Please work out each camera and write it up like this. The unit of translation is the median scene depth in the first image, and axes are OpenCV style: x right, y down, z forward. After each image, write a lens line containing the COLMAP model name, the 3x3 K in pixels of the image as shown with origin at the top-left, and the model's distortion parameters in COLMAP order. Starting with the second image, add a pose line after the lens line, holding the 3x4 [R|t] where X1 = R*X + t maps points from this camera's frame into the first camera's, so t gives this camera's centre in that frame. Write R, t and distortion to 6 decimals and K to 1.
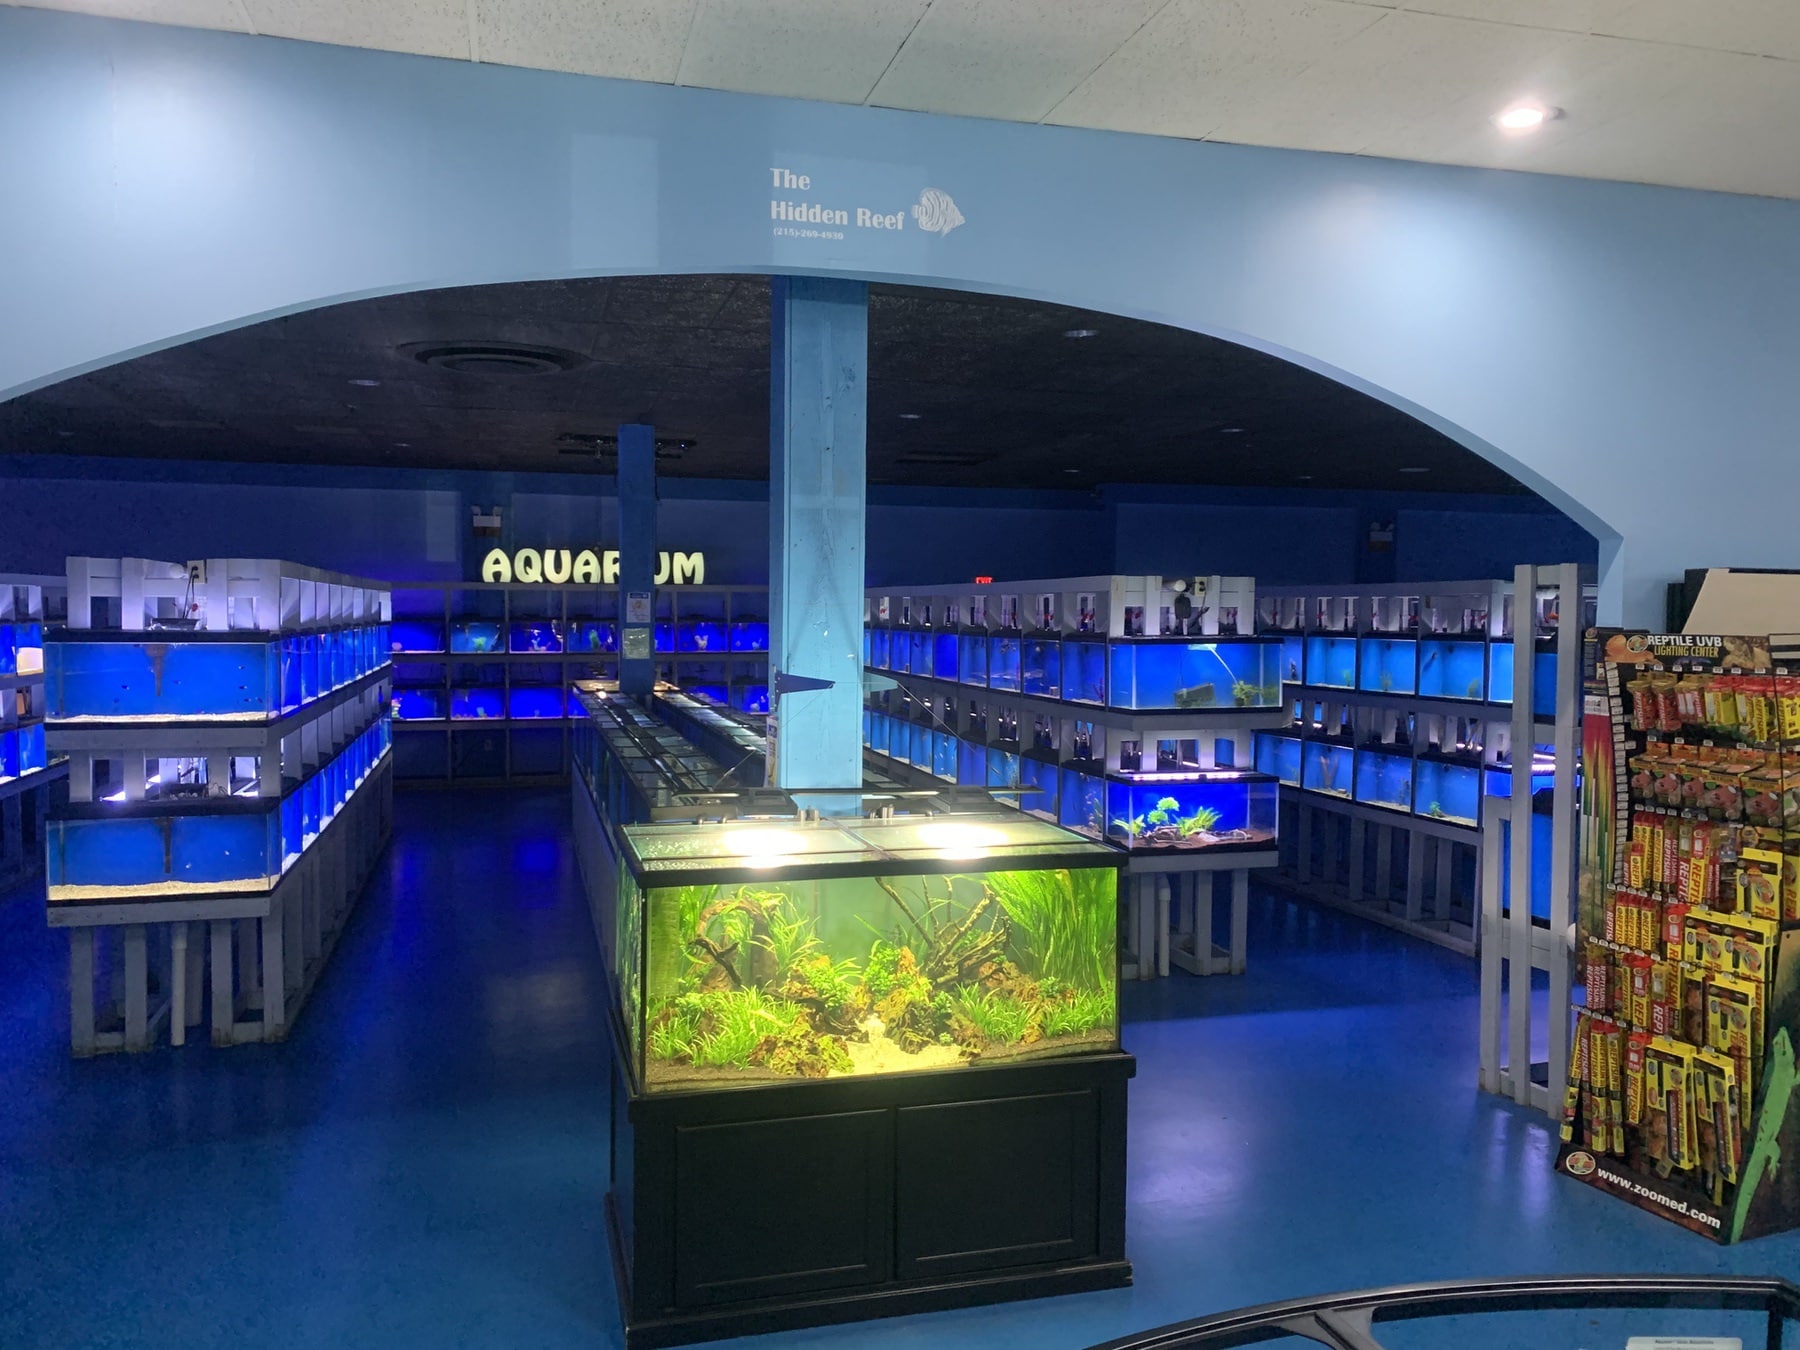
lens RADIAL K [[1364.0, 0, 899.0], [0, 1364.0, 667.0], [0, 0, 1]] dist [0.004987, 0.001261]
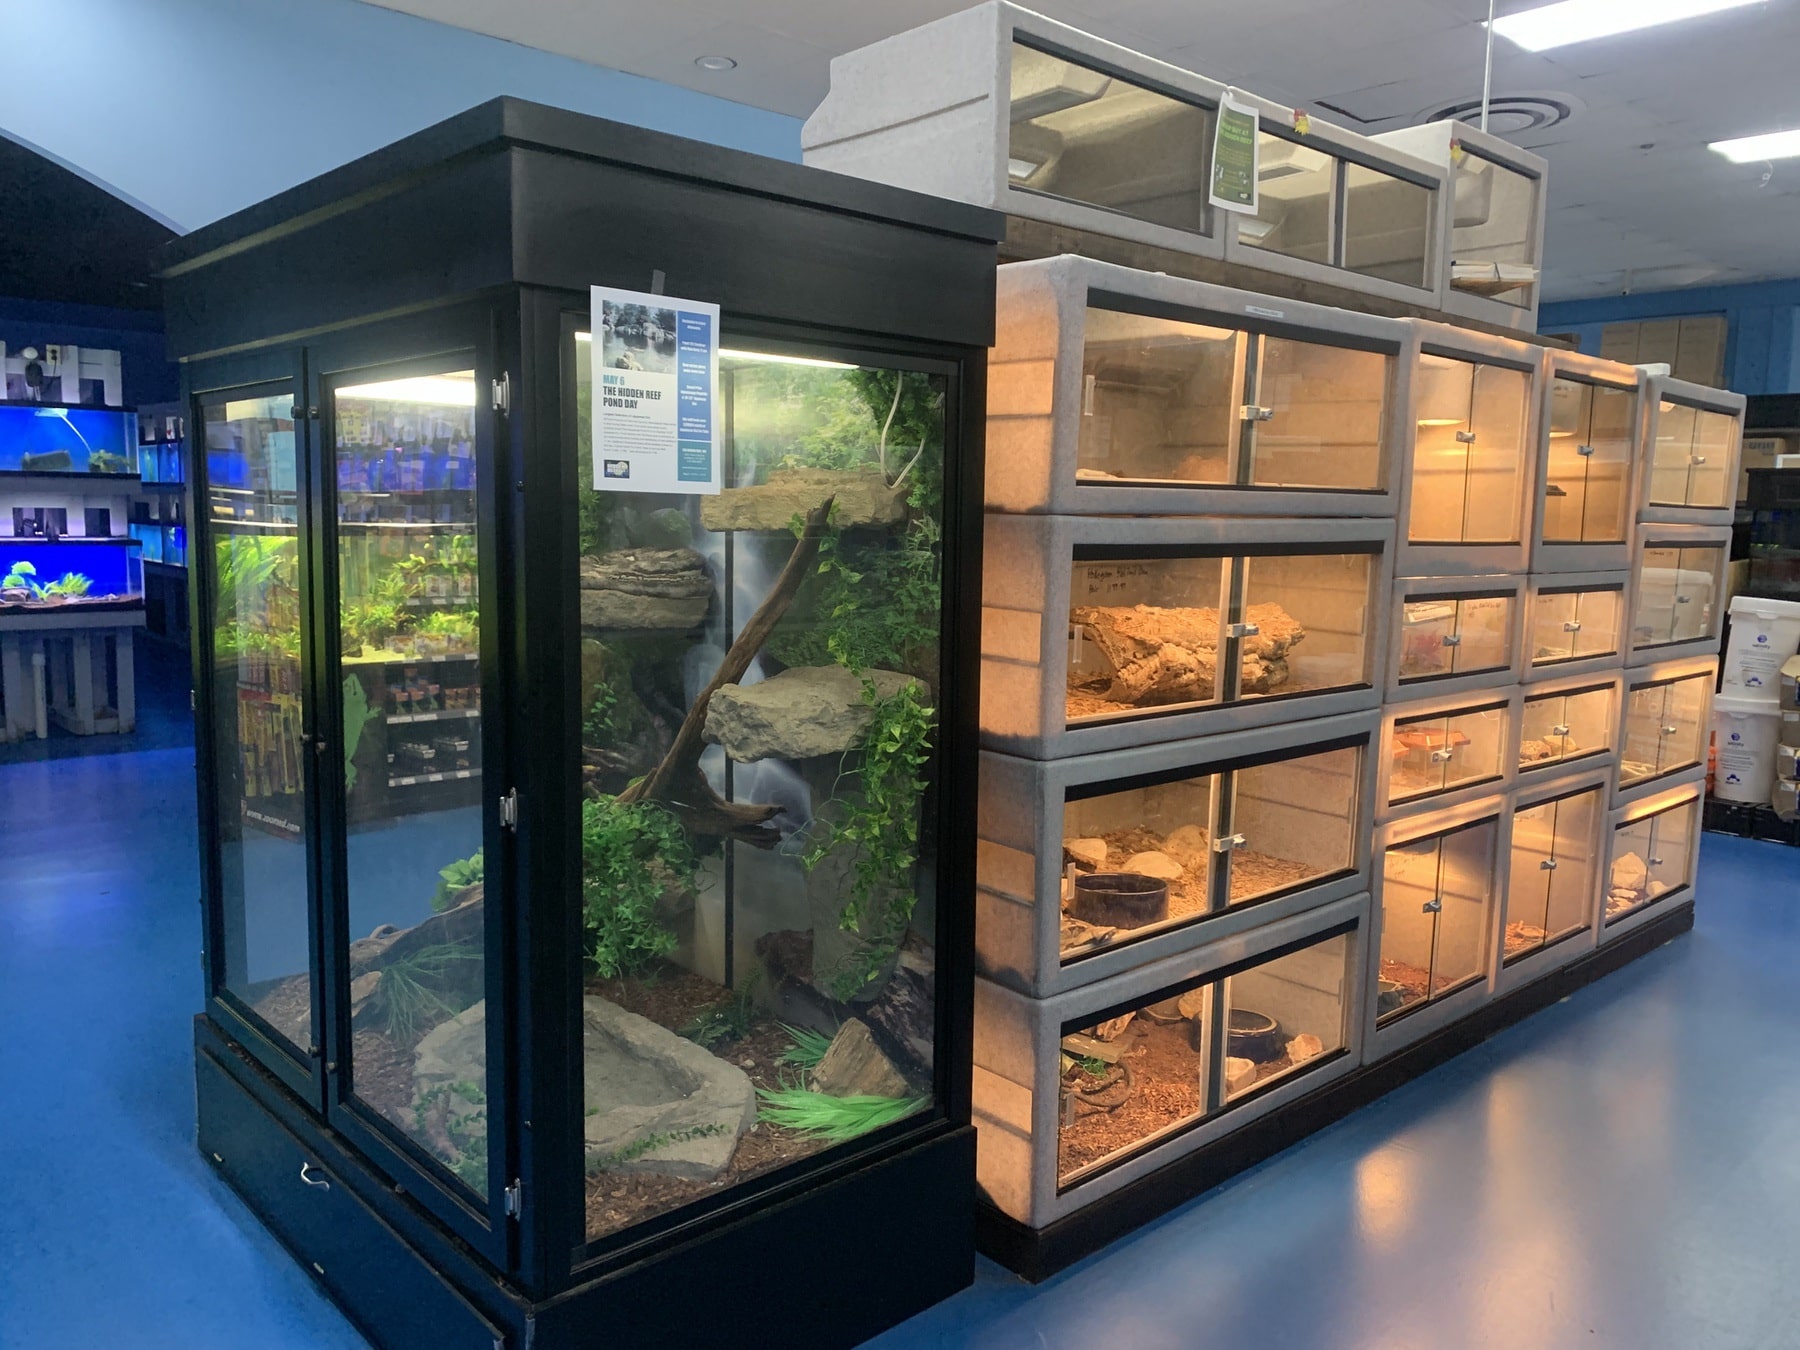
lens RADIAL K [[1364.0, 0, 899.0], [0, 1364.0, 679.9], [0, 0, 1]] dist [0.004987, 0.001261]
pose [[0.890558, -0.050552, 0.452052, 0.309414], [0.008071, 0.995405, 0.095414, 0.089932], [-0.454799, -0.081323, 0.886874, -0.210853]]
